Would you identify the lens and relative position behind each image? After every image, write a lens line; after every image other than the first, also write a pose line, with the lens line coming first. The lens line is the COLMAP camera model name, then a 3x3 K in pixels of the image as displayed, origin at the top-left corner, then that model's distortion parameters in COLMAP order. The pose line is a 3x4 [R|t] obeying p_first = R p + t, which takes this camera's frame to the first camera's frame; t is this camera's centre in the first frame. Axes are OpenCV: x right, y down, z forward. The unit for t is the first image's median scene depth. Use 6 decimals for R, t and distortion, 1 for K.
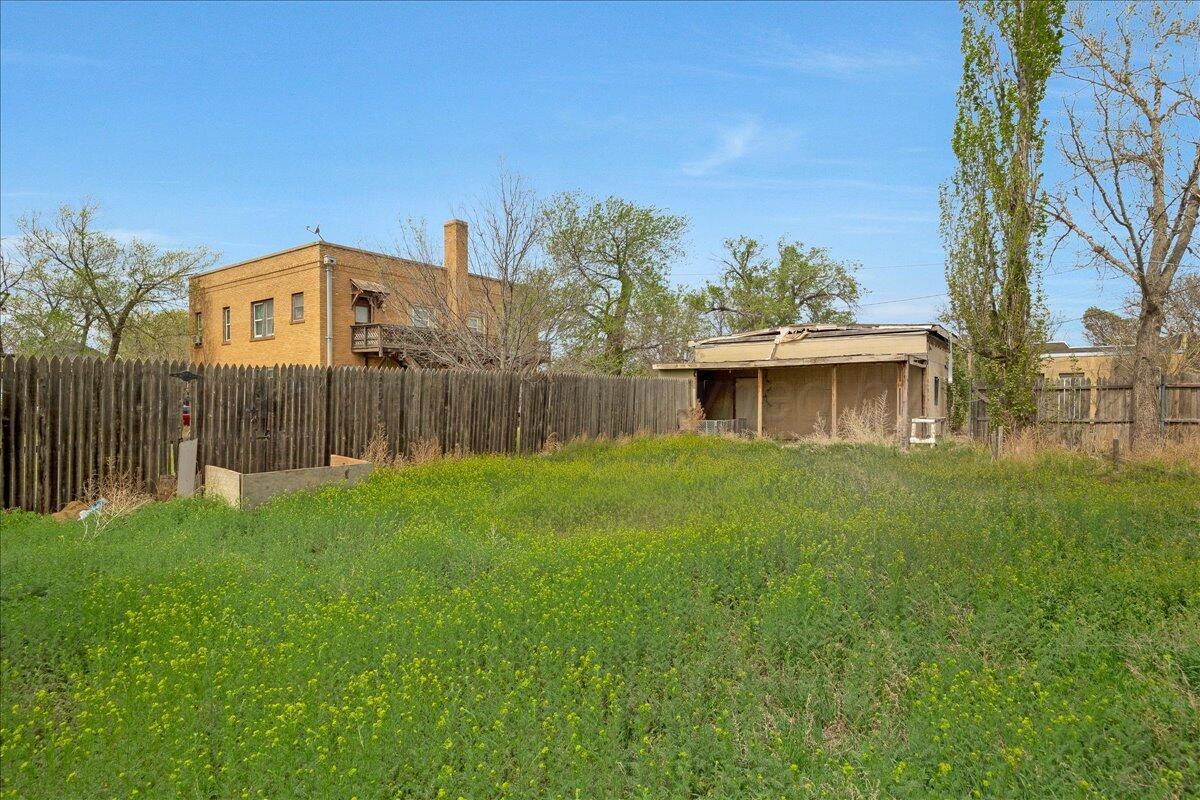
lens RADIAL K [[672.4, 0, 596.9], [0, 672.4, 396.5], [0, 0, 1]] dist [-0.000093, 0.000326]
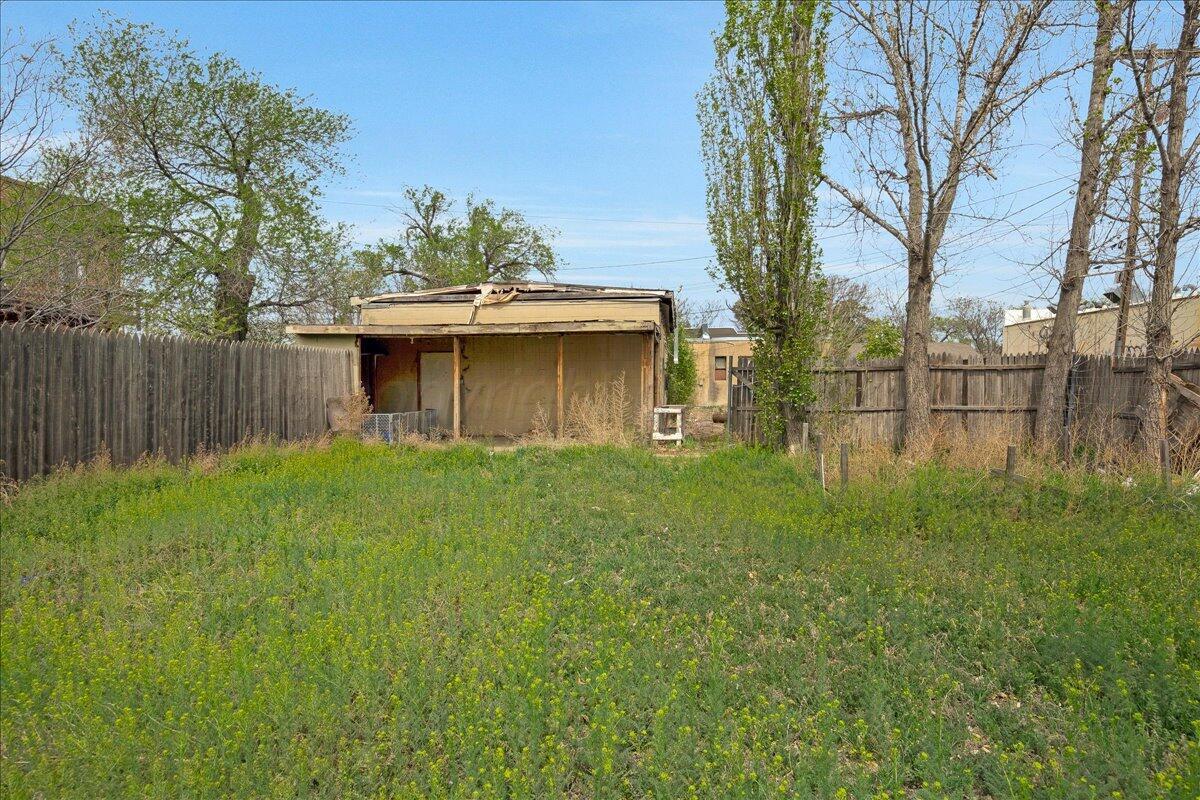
lens RADIAL K [[672.4, 0, 596.9], [0, 672.4, 396.5], [0, 0, 1]] dist [-0.000093, 0.000326]
pose [[0.895057, -0.008613, 0.445868, 0.059343], [-0.004232, 0.999604, 0.027804, -0.000800], [-0.445931, -0.026773, 0.894667, 0.295411]]
